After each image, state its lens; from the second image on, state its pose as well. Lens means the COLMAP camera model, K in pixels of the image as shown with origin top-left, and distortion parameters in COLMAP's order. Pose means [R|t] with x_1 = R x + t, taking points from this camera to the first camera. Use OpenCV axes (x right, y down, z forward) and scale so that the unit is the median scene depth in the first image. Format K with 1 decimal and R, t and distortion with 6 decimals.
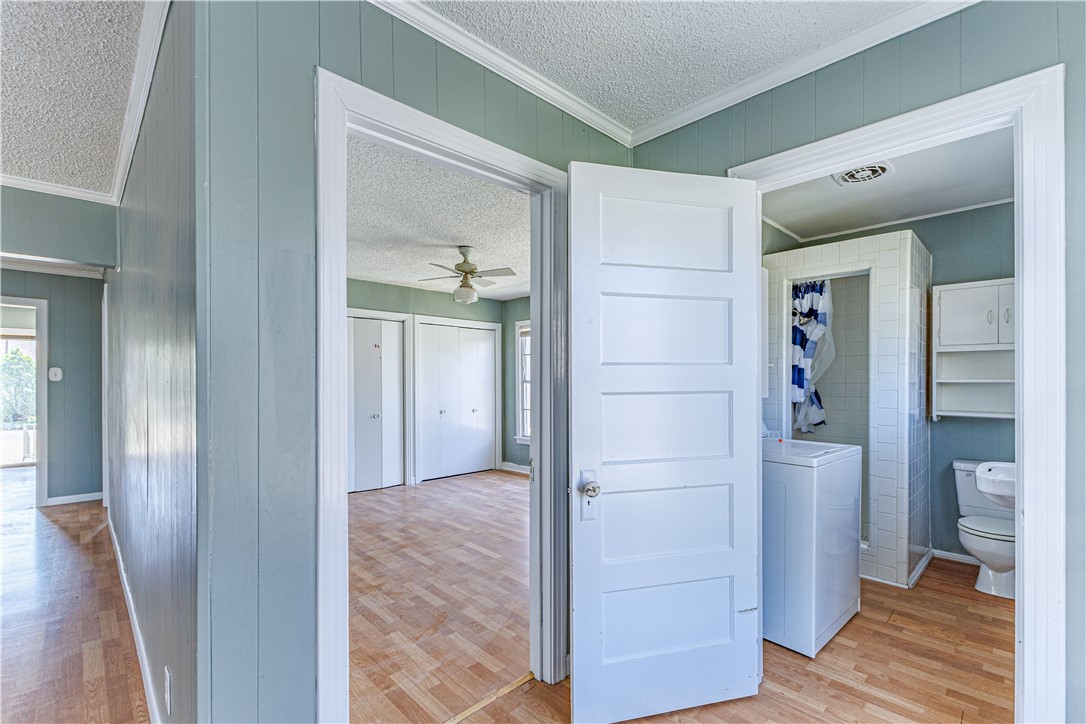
lens RADIAL K [[473.9, 0, 548.4], [0, 473.9, 383.9], [0, 0, 1]] dist [0.000579, 0.000011]
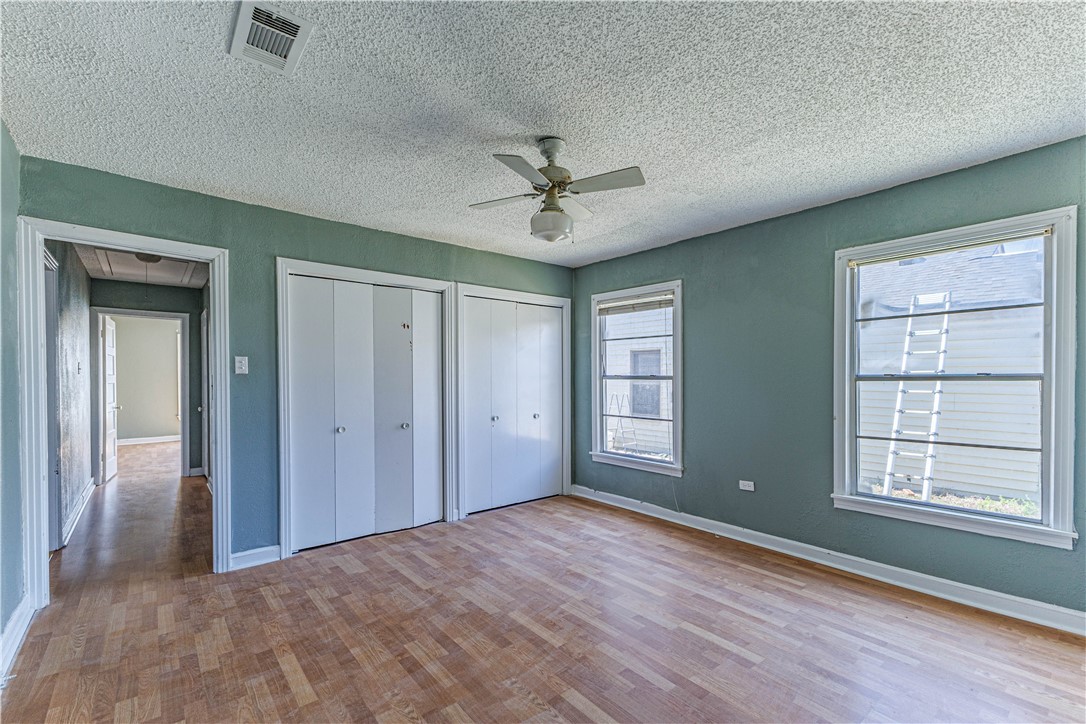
lens RADIAL K [[489.3, 0, 536.0], [0, 489.3, 384.4], [0, 0, 1]] dist [0.001402, 0.000145]
pose [[0.994721, 0.002077, -0.102595, -0.096252], [-0.000957, 0.999939, 0.010959, -0.001714], [0.102611, -0.010803, 0.994663, 0.299841]]
